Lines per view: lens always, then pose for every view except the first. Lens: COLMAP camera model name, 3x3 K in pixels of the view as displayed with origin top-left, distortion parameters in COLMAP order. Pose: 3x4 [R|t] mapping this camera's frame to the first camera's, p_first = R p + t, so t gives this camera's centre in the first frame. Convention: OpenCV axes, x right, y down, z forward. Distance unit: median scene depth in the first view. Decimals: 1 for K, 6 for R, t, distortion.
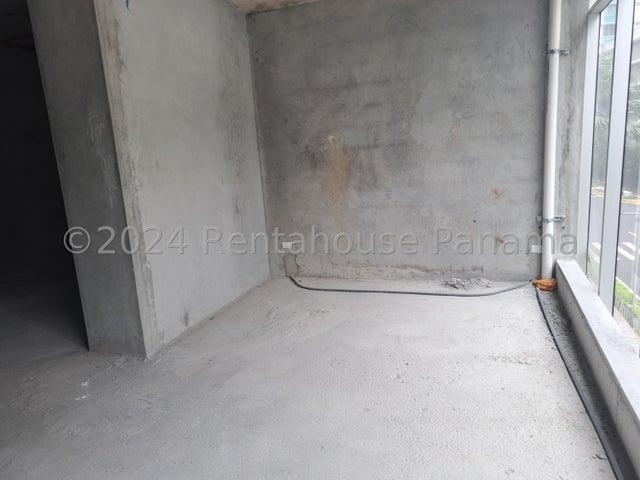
lens RADIAL K [[458.0, 0, 320.0], [0, 458.0, 240.0], [0, 0, 1]] dist [0.022374, -0.007008]
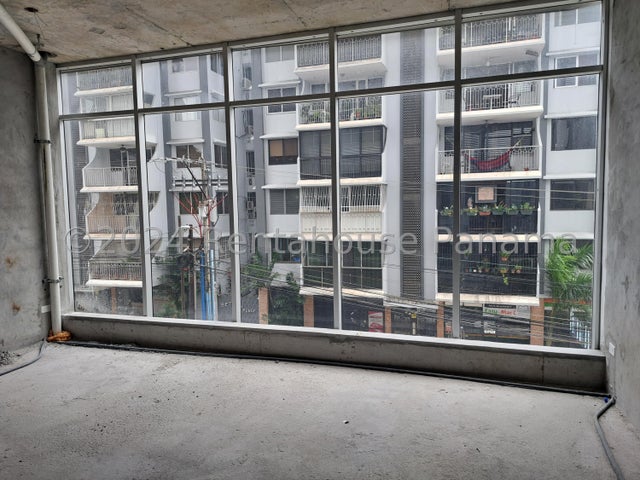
lens RADIAL K [[458.0, 0, 320.0], [0, 458.0, 240.0], [0, 0, 1]] dist [0.022374, -0.007008]
pose [[-0.012942, -0.017580, 0.999762, -0.657190], [0.206463, 0.978253, 0.019874, -0.029371], [-0.978369, 0.206671, -0.009031, 0.333214]]
